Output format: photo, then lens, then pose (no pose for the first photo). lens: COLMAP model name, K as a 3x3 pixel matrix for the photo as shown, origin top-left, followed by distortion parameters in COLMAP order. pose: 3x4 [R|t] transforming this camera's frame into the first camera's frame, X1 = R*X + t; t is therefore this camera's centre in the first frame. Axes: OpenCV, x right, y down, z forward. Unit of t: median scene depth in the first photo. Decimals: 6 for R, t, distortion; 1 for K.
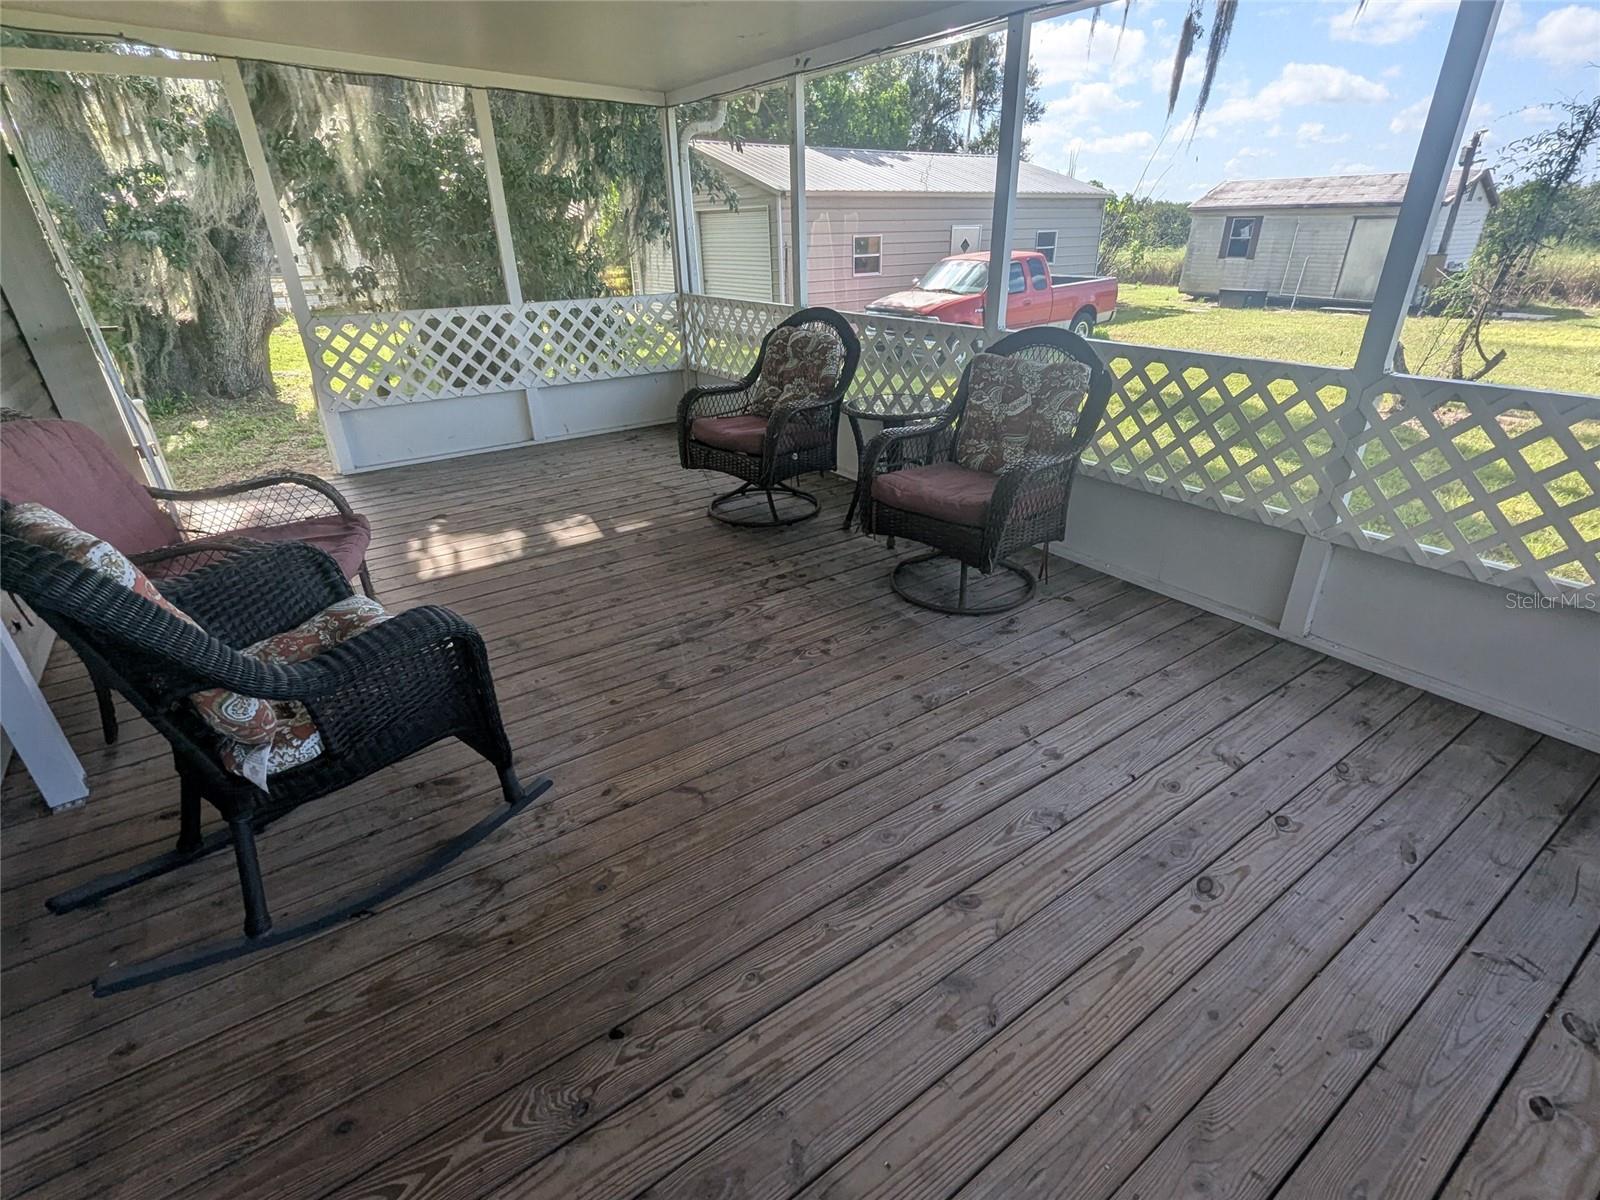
lens RADIAL K [[770.1, 0, 810.1], [0, 770.1, 607.3], [0, 0, 1]] dist [0.003926, 0.001012]
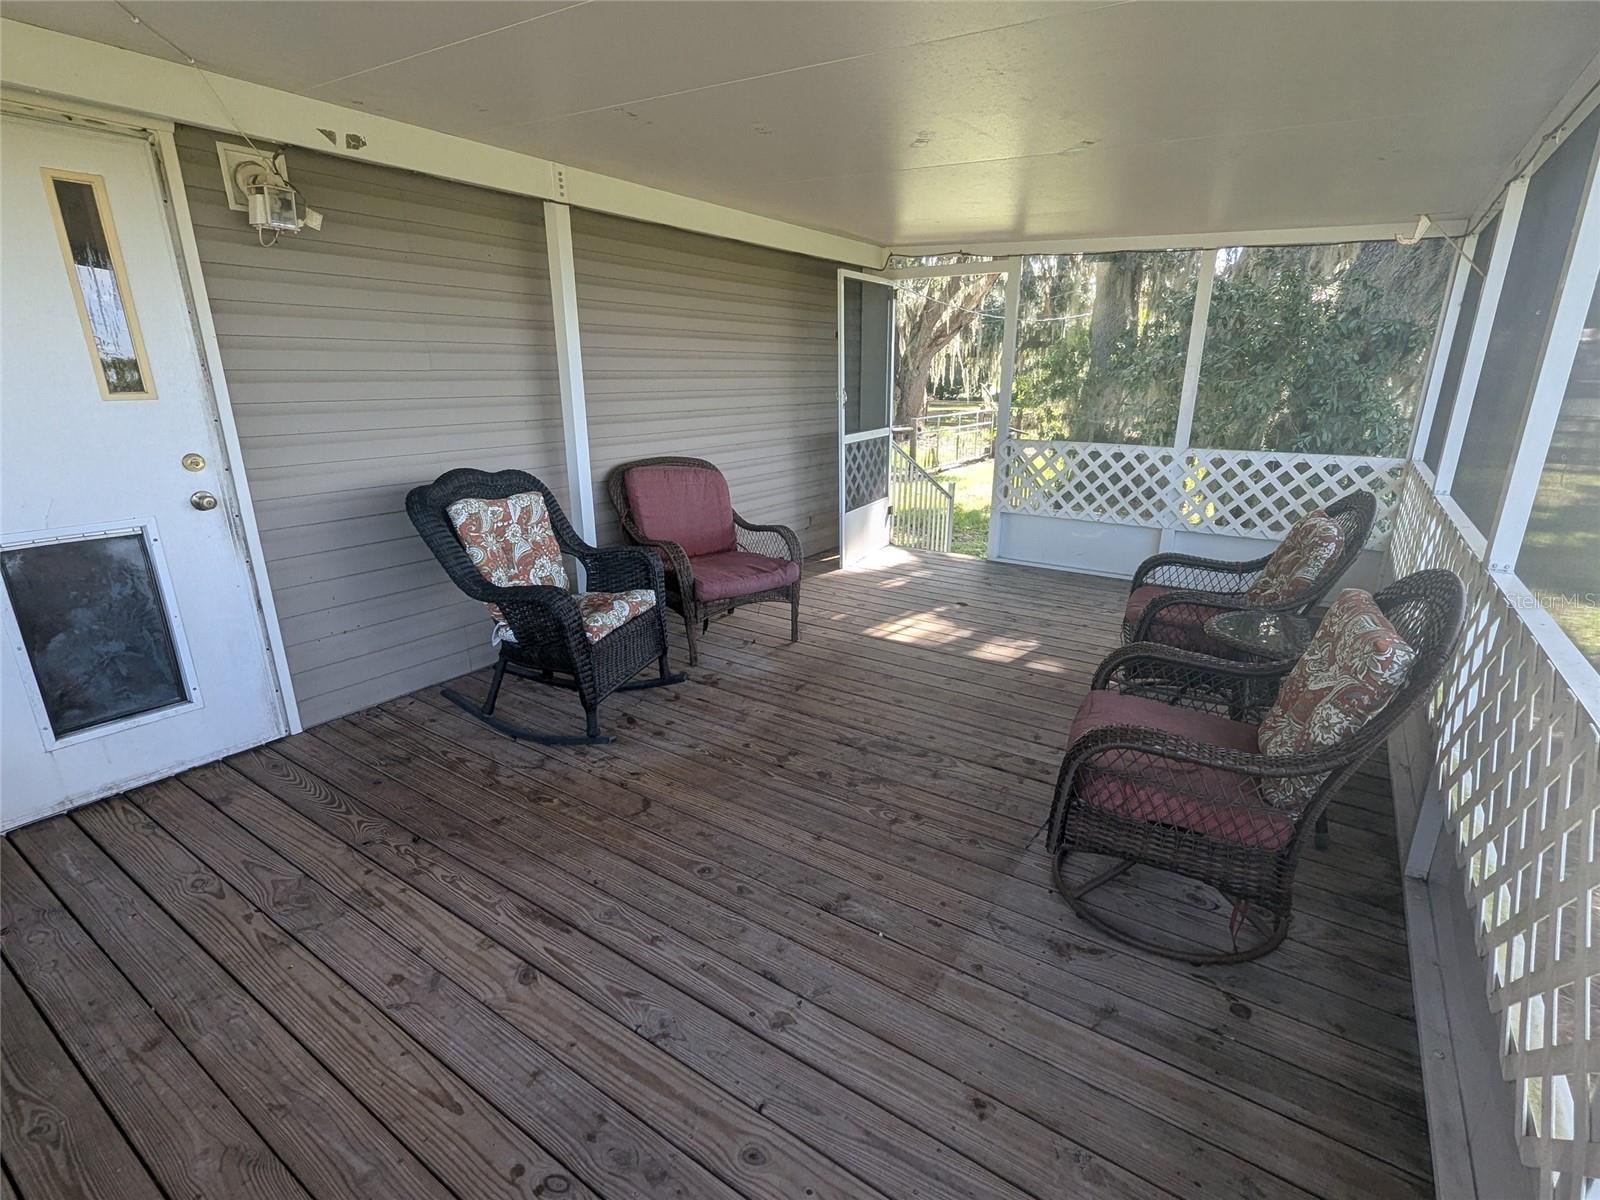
lens RADIAL K [[770.1, 0, 811.1], [0, 770.1, 606.7], [0, 0, 1]] dist [0.003926, 0.001012]
pose [[0.353227, 0.290820, -0.889188, 0.532481], [-0.422777, 0.897489, 0.125589, -0.179104], [0.834560, 0.331567, 0.439969, 0.313873]]
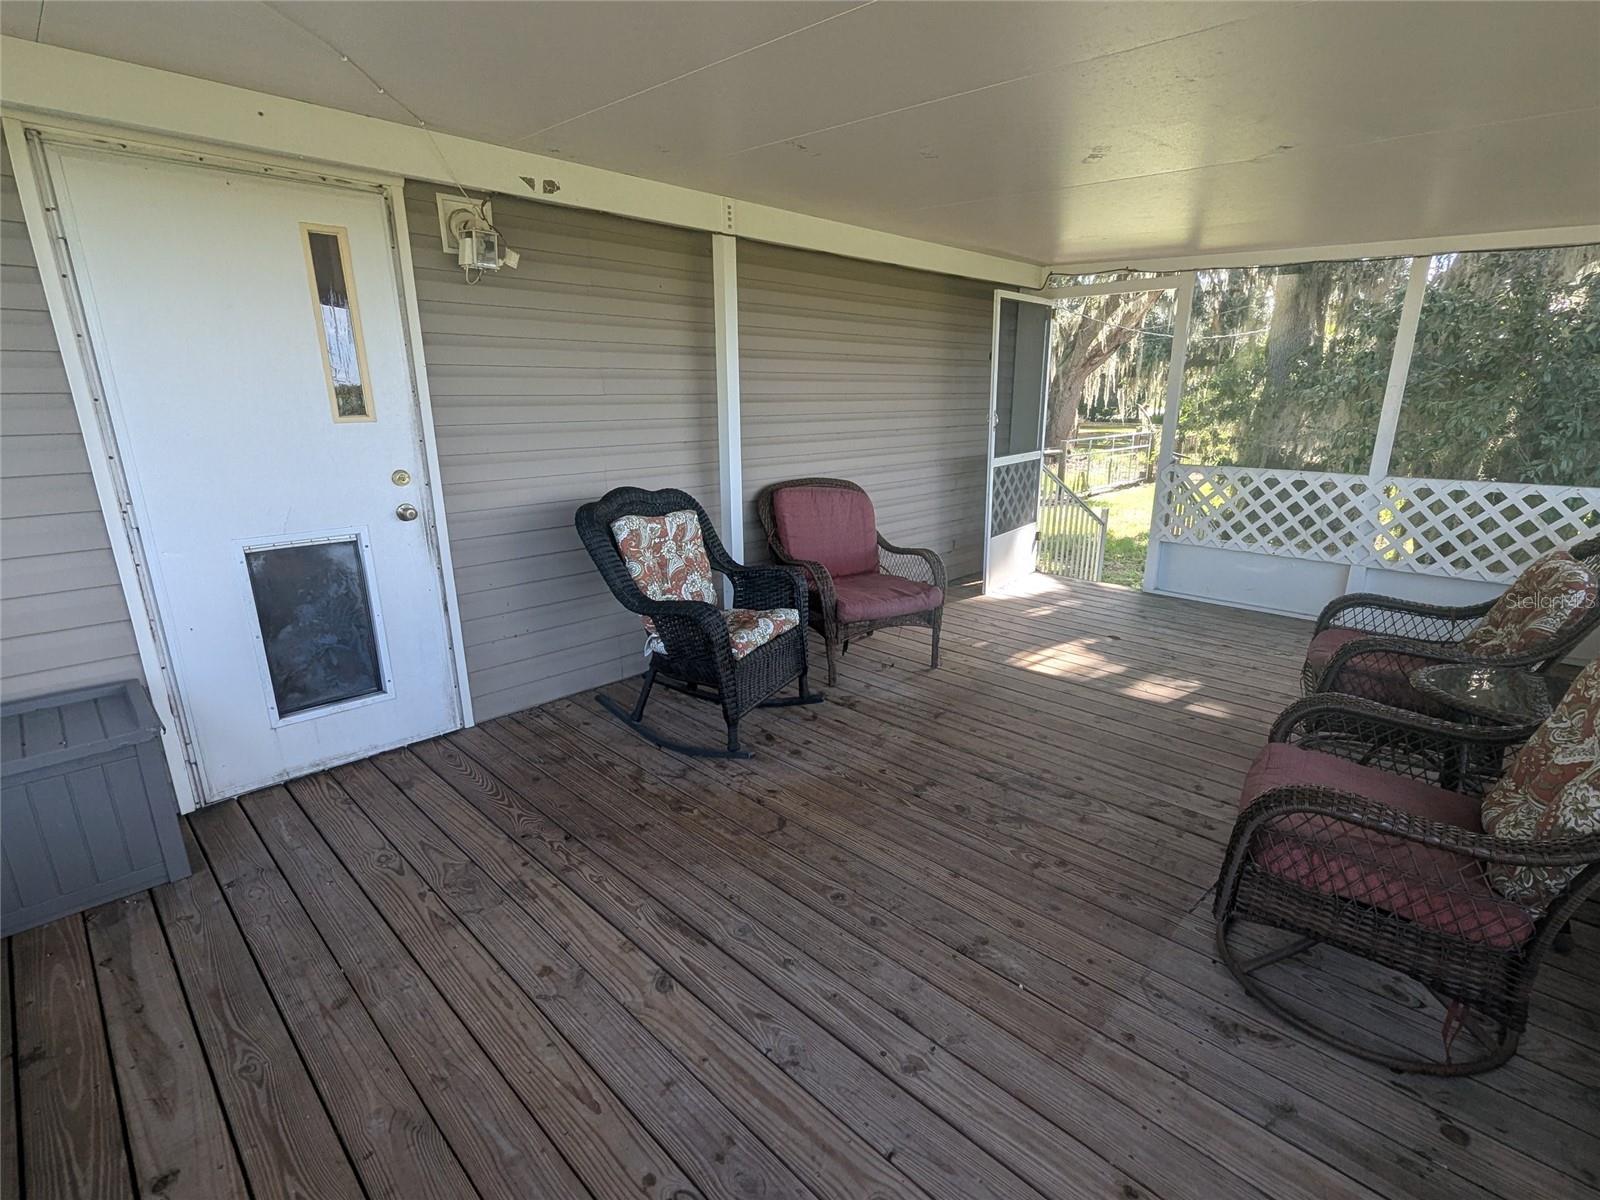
lens RADIAL K [[770.1, 0, 810.7], [0, 770.1, 607.5], [0, 0, 1]] dist [0.003926, 0.001012]
pose [[0.181502, 0.280624, -0.942500, 0.521759], [-0.437713, 0.881297, 0.178109, -0.176805], [0.880605, 0.380217, 0.282790, 0.306048]]
